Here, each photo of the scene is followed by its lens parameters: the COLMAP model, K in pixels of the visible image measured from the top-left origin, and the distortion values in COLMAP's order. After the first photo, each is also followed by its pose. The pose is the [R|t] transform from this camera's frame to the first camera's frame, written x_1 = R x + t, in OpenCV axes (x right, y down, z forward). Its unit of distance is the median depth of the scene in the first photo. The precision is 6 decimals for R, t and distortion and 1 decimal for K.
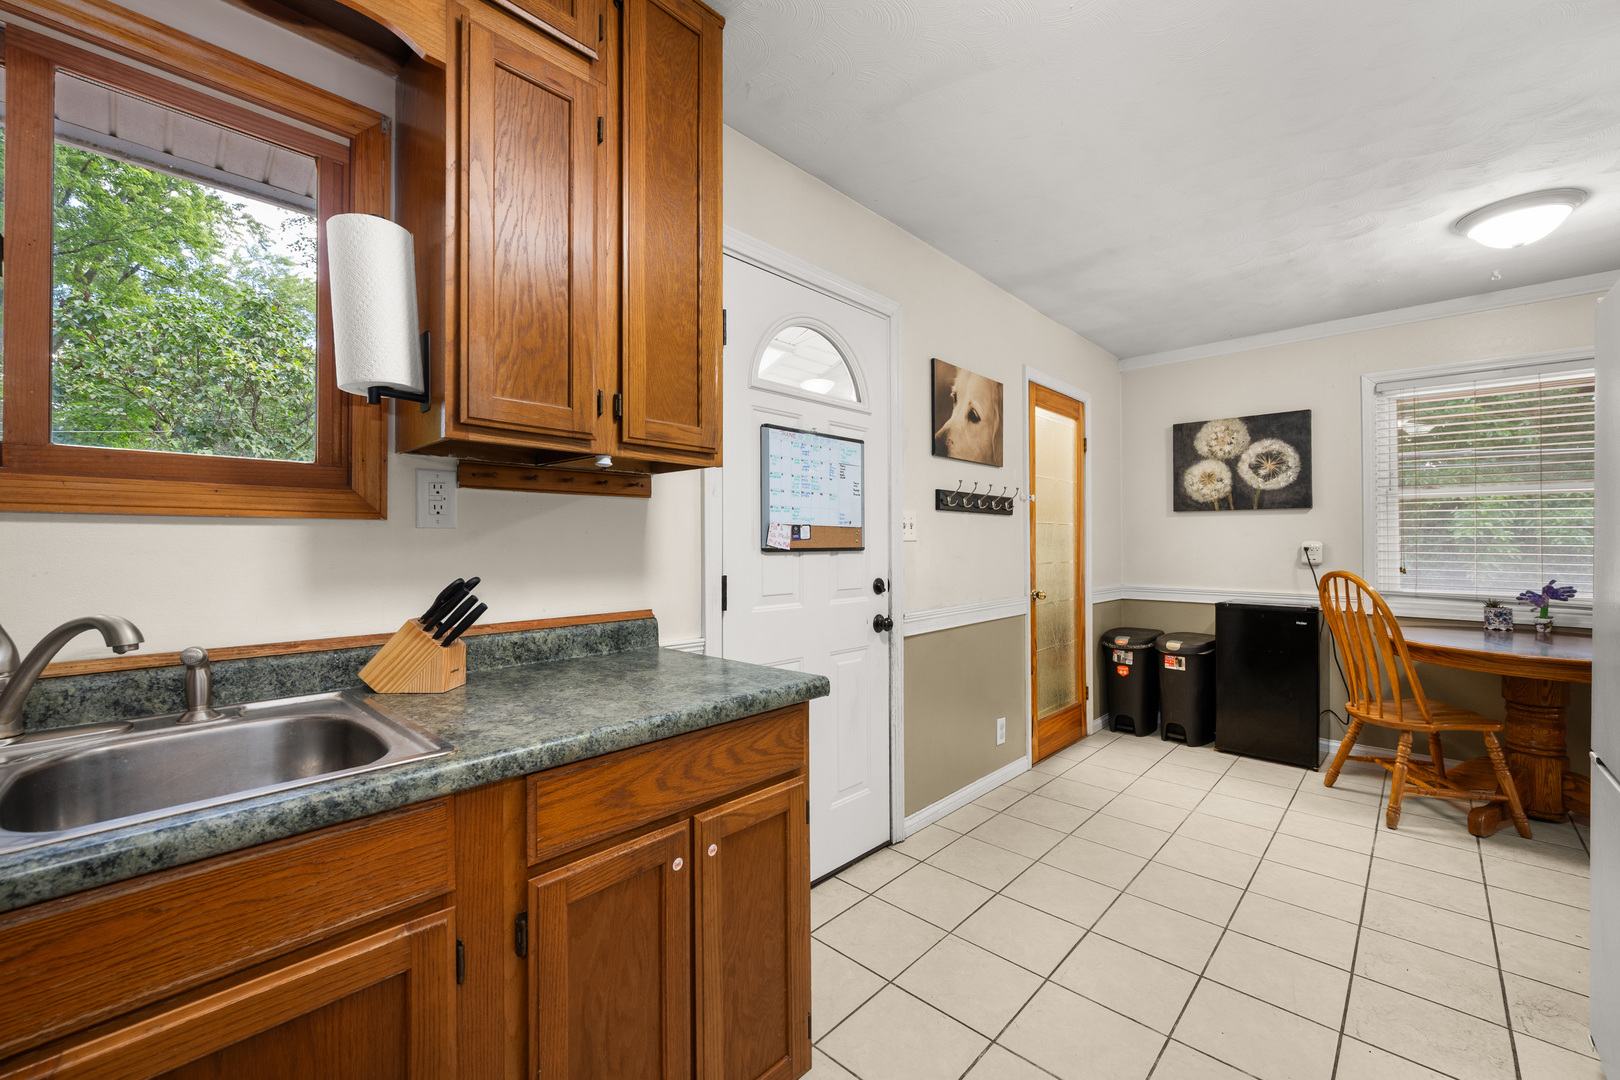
lens RADIAL K [[661.5, 0, 811.7], [0, 661.5, 529.1], [0, 0, 1]] dist [-0.001431, -0.000221]
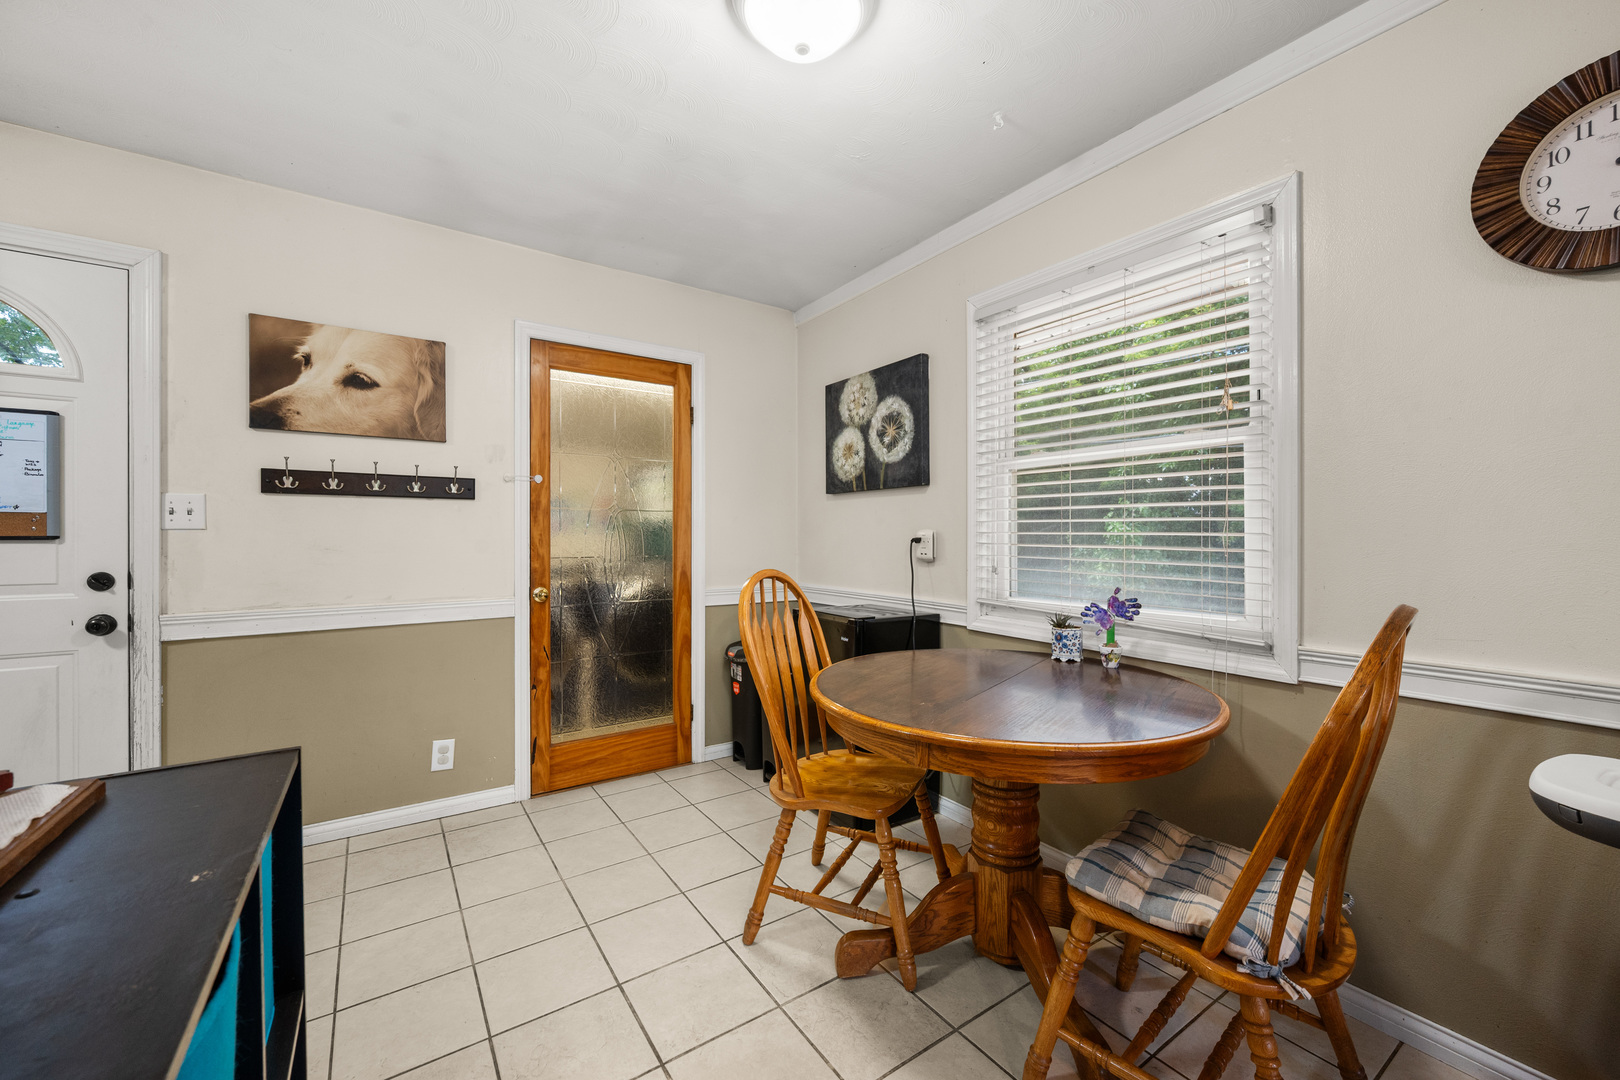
lens RADIAL K [[637.7, 0, 811.1], [0, 637.7, 531.2], [0, 0, 1]] dist [0.000035, 0.000172]
pose [[0.975235, -0.002633, -0.221155, 0.940818], [0.005299, 0.999920, 0.011462, 0.013080], [0.221107, -0.012350, 0.975171, 0.317920]]
